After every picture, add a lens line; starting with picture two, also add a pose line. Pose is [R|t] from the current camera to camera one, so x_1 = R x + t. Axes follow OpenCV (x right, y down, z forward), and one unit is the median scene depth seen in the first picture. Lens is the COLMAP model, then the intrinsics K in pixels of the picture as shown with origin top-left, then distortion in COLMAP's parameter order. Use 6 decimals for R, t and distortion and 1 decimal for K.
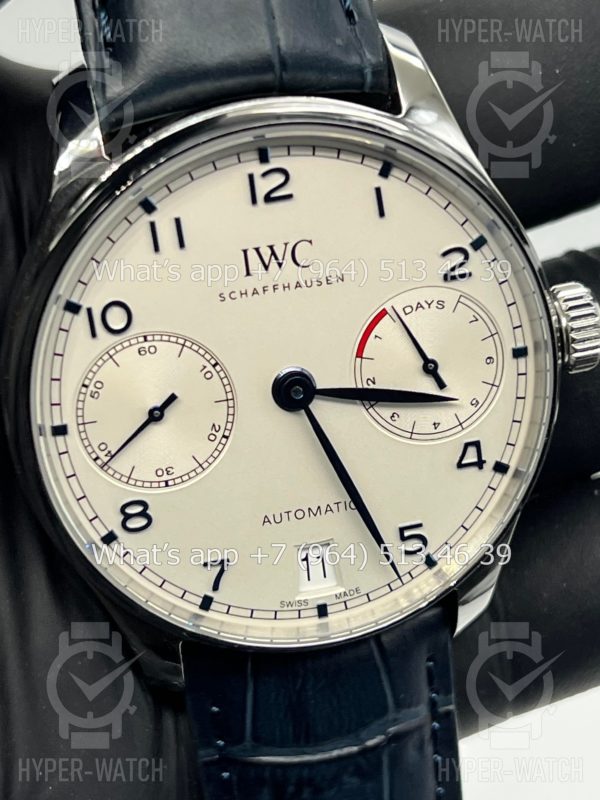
lens RADIAL K [[1818.5, 0, 299.6], [0, 1818.5, 398.1], [0, 0, 1]] dist [0.330528, 0.000000]
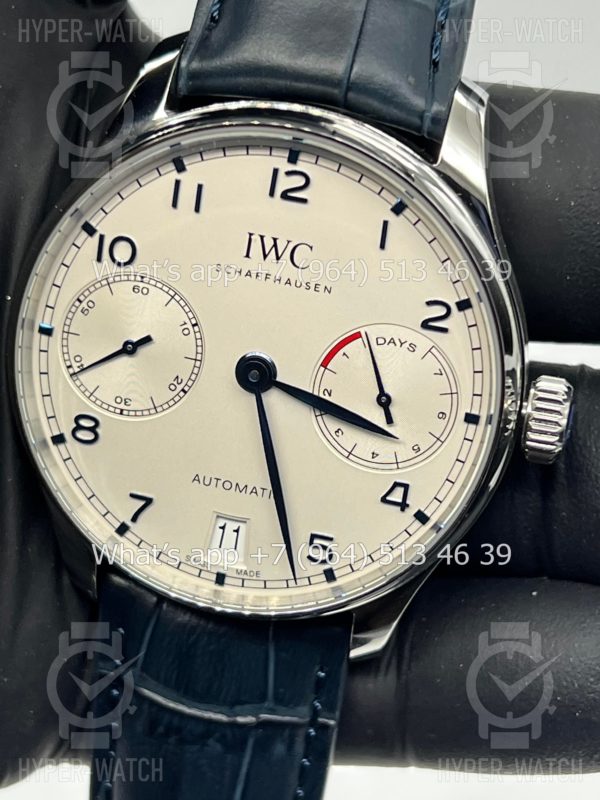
lens RADIAL K [[1818.5, 0, 297.5], [0, 1818.5, 401.1], [0, 0, 1]] dist [0.330528, 0.000000]
pose [[0.891341, 0.356034, -0.280627, 0.325063], [-0.360821, 0.931929, 0.036292, -0.036912], [0.274445, 0.068908, 0.959131, -0.022228]]
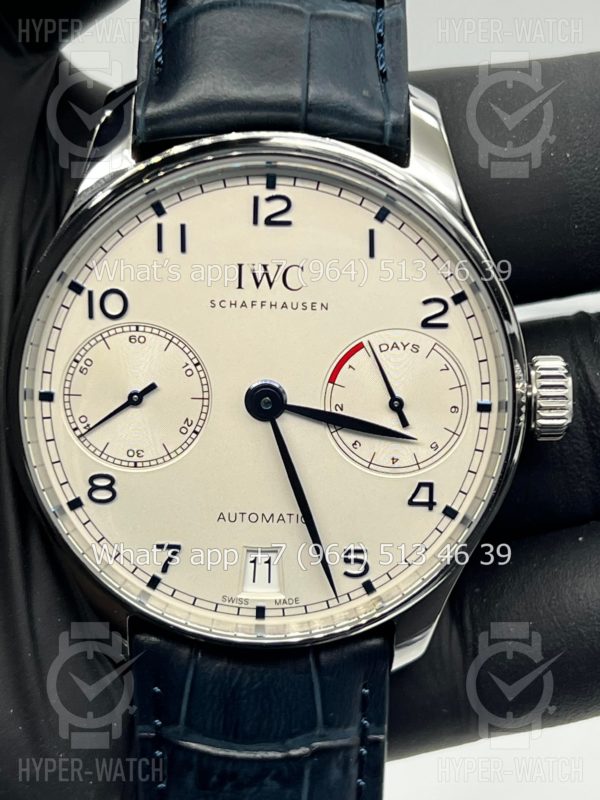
lens RADIAL K [[1818.5, 0, 300.7], [0, 1818.5, 401.3], [0, 0, 1]] dist [0.330528, 0.000000]
pose [[0.971345, 0.179789, -0.155448, 0.184279], [-0.189156, 0.980792, -0.047603, 0.042827], [0.143904, 0.075643, 0.986696, -0.061641]]
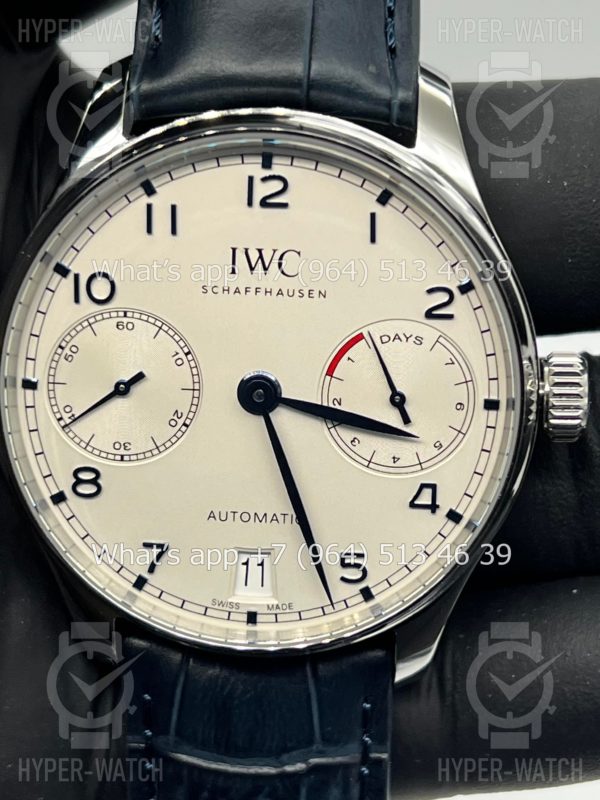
lens RADIAL K [[1818.5, 0, 298.4], [0, 1818.5, 400.7], [0, 0, 1]] dist [0.330528, 0.000000]
pose [[0.955460, 0.195524, -0.221060, 0.243446], [-0.211537, 0.976038, -0.051012, 0.046612], [0.205788, 0.095502, 0.973925, 0.011095]]
